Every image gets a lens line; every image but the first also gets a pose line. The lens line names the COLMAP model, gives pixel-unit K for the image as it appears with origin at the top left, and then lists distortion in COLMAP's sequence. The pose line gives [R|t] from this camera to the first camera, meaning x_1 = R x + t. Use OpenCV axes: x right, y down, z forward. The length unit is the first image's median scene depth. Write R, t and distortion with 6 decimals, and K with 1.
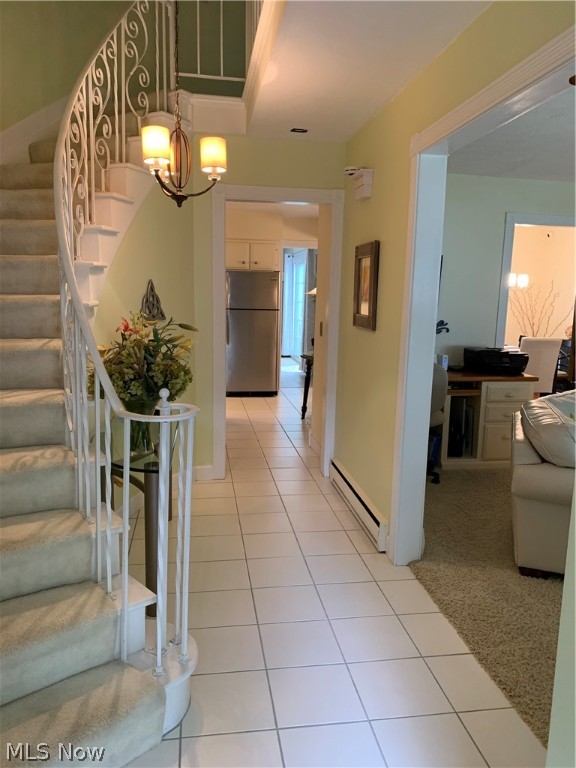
lens RADIAL K [[589.9, 0, 300.8], [0, 589.9, 384.4], [0, 0, 1]] dist [0.020030, -0.034168]
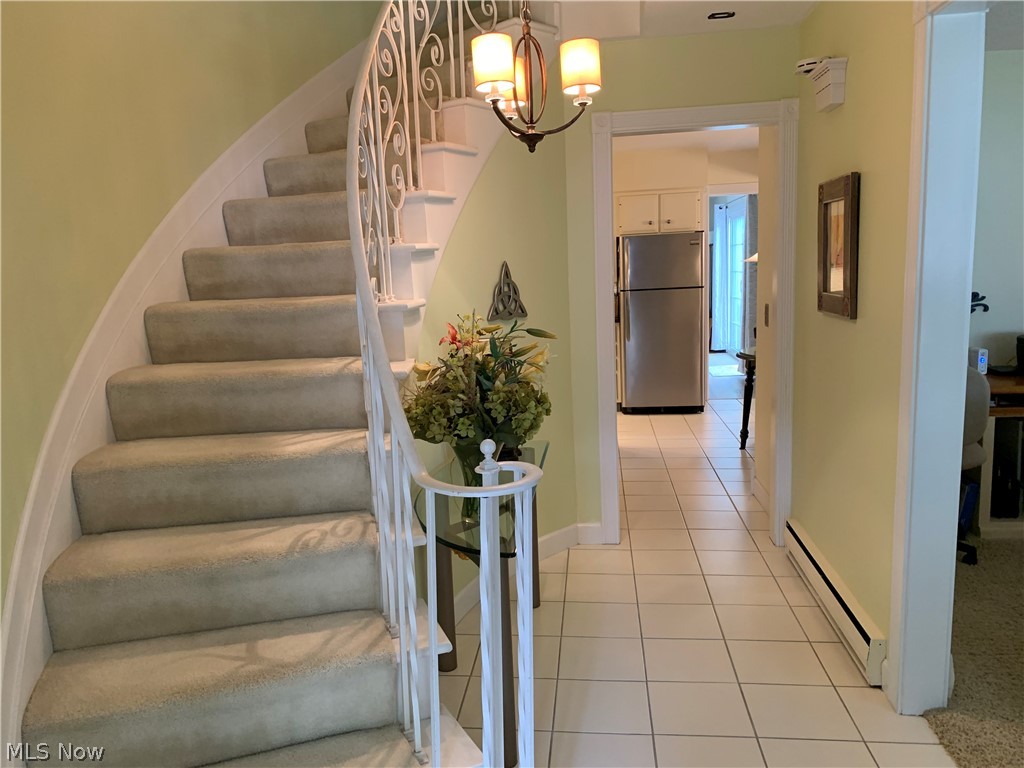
lens RADIAL K [[770.8, 0, 508.2], [0, 770.8, 380.8], [0, 0, 1]] dist [0.033039, -0.045118]
pose [[0.954904, -0.019690, -0.296260, 0.020909], [0.018744, 0.999806, -0.006034, -0.031980], [0.296322, 0.000209, 0.955088, 0.138400]]
